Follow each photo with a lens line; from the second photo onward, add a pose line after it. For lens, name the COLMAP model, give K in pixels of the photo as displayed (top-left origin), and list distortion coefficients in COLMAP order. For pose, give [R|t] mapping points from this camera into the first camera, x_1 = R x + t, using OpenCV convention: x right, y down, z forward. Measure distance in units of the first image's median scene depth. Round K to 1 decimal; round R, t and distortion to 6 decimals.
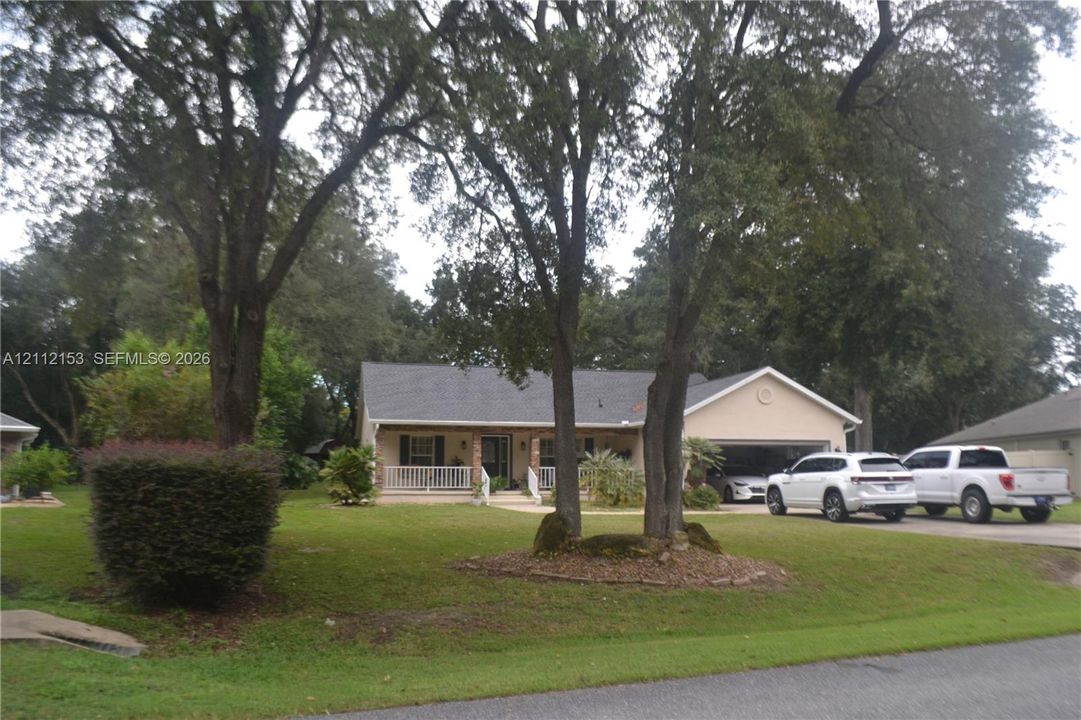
lens RADIAL K [[870.7, 0, 540.5], [0, 870.7, 360.0], [0, 0, 1]] dist [-0.077717, 0.001440]
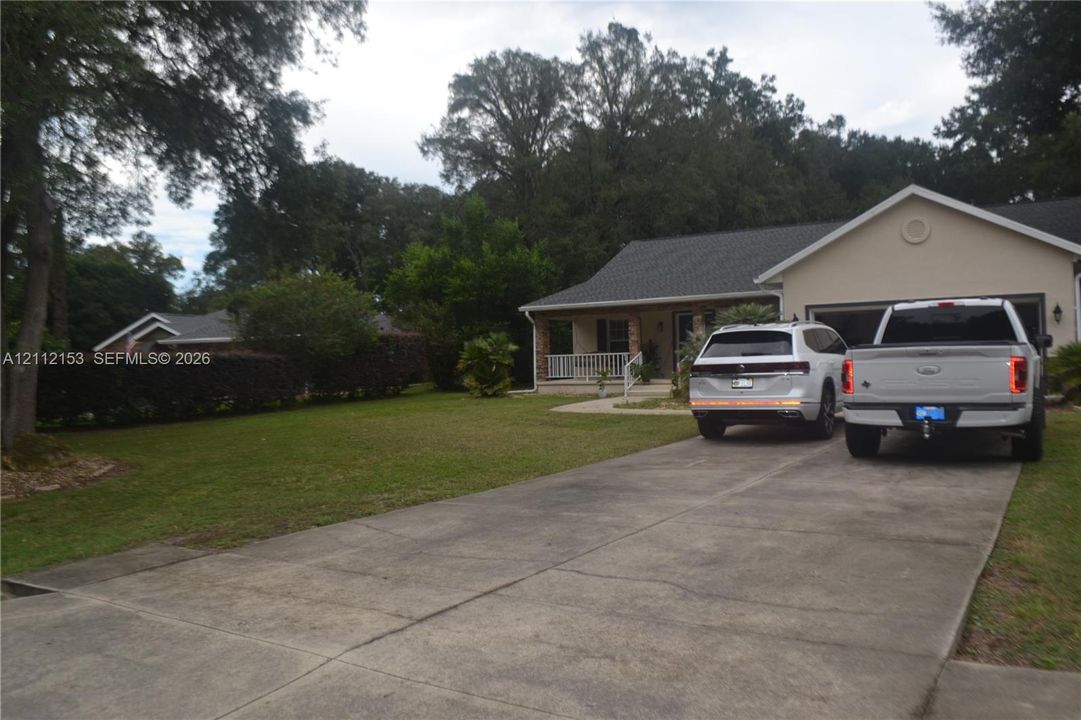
lens RADIAL K [[870.7, 0, 540.5], [0, 870.7, 360.0], [0, 0, 1]] dist [-0.077717, 0.001440]
pose [[0.690212, -0.023109, -0.723238, 0.527080], [0.123528, 0.988581, 0.086300, 0.047370], [0.712985, -0.148906, 0.685186, 0.361292]]
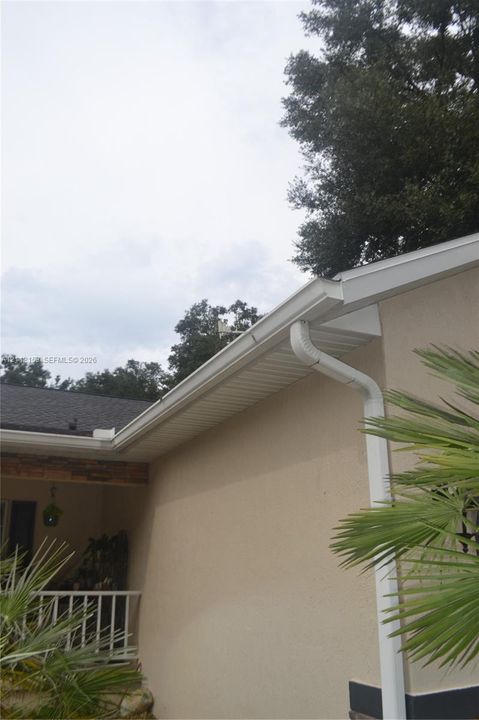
lens RADIAL K [[579.9, 0, 239.5], [0, 579.9, 360.0], [0, 0, 1]] dist [-0.077717, 0.001440]
pose [[0.977953, 0.065032, 0.198442, 0.112602], [-0.020031, 0.975105, -0.220837, 0.099309], [-0.207863, 0.211993, 0.954909, 0.879477]]
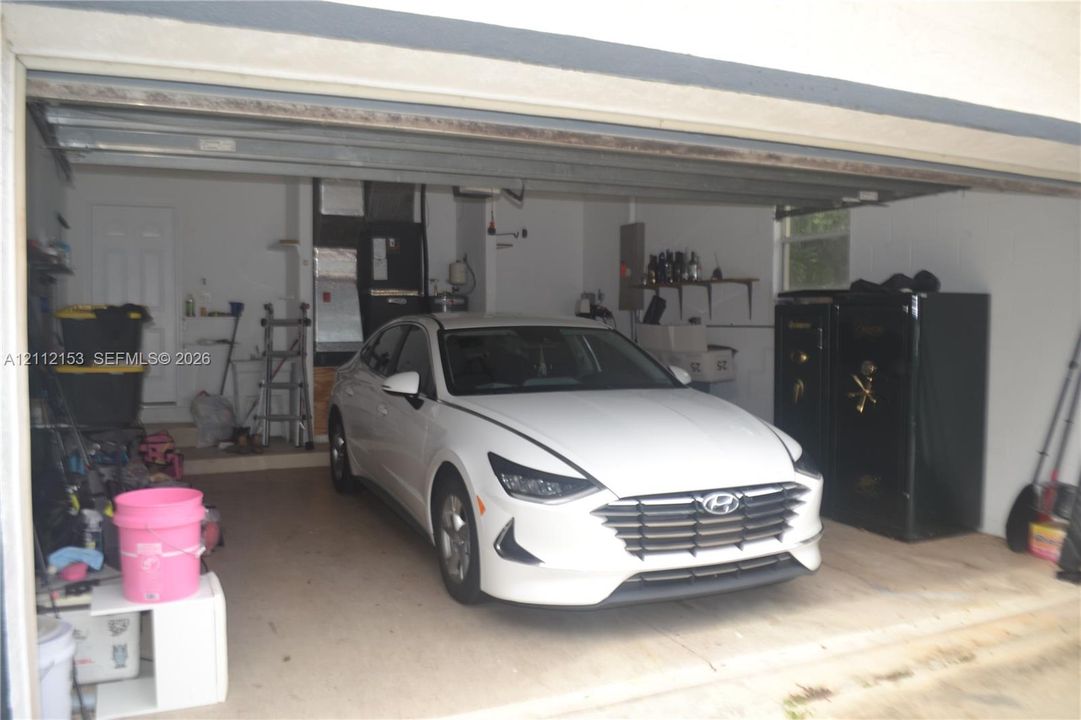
lens RADIAL K [[870.7, 0, 540.5], [0, 870.7, 360.0], [0, 0, 1]] dist [-0.077717, 0.001440]
pose [[0.981970, -0.012635, 0.188615, 0.213610], [-0.019744, 0.985452, 0.168802, 0.108922], [-0.188004, -0.169482, 0.967435, 0.904988]]
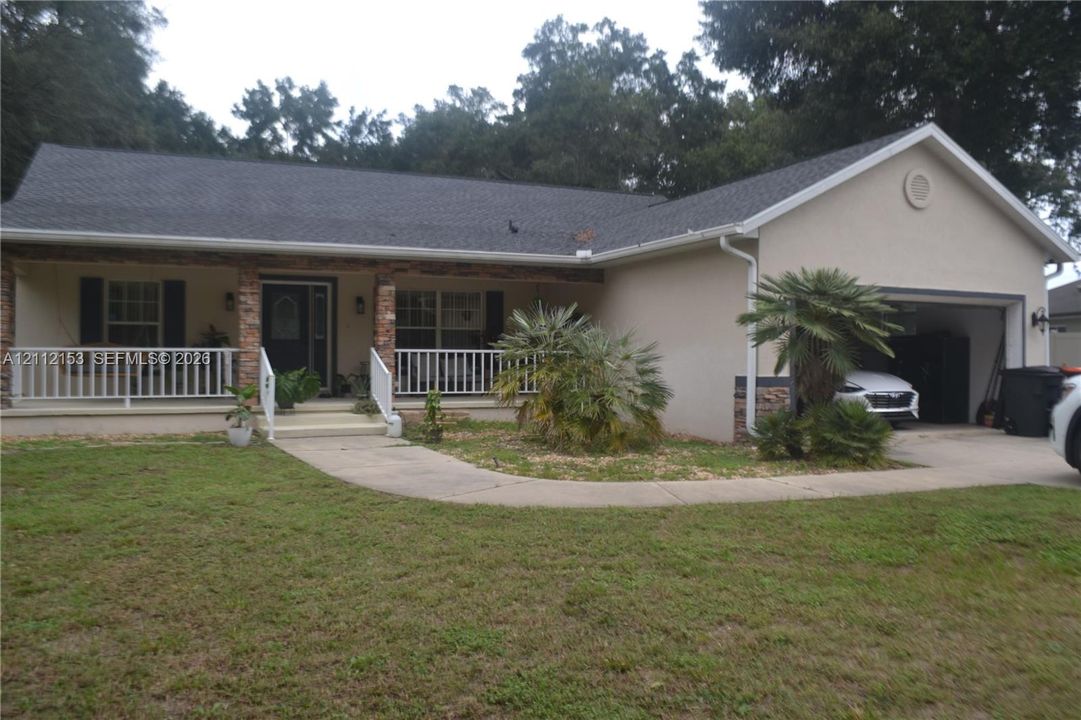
lens RADIAL K [[870.7, 0, 540.5], [0, 870.7, 360.0], [0, 0, 1]] dist [-0.077717, 0.001440]
pose [[0.984693, -0.000047, 0.174298, -0.006367], [-0.022998, 0.991221, 0.130196, 0.075327], [-0.172774, -0.132212, 0.976048, 0.600906]]
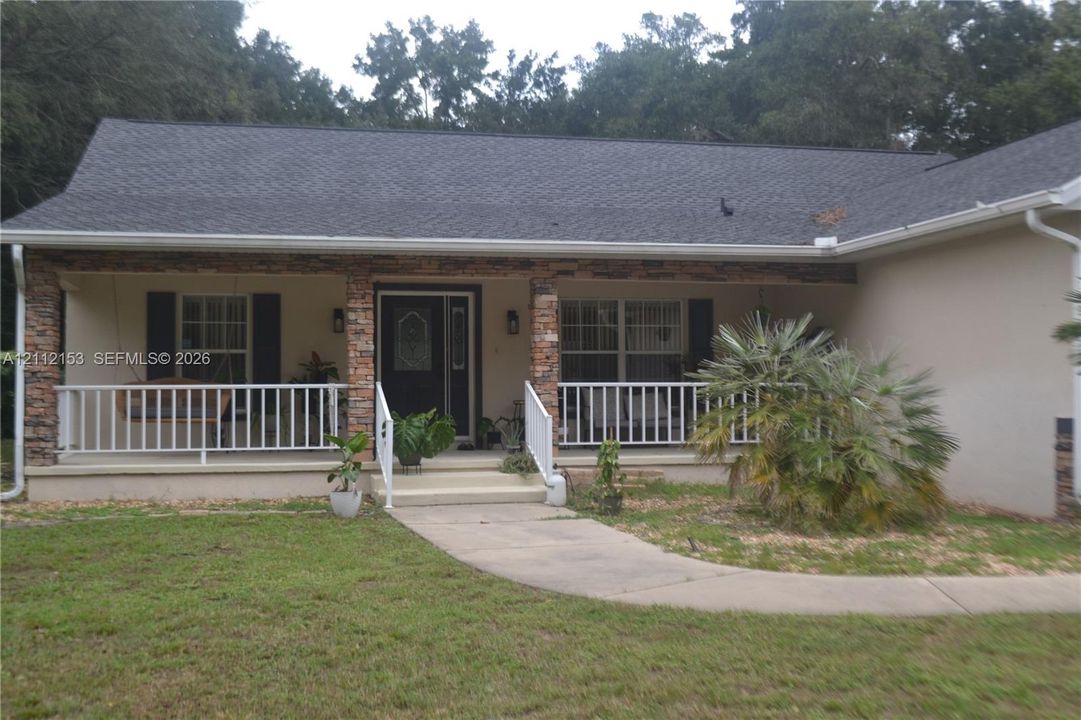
lens RADIAL K [[1214.1, 0, 540.5], [0, 1214.1, 360.0], [0, 0, 1]] dist [-0.051967, 0.002701]
pose [[0.999712, -0.008953, -0.022282, 0.002063], [0.011198, 0.994643, 0.102759, 0.075186], [0.021243, -0.102979, 0.994457, 0.605663]]
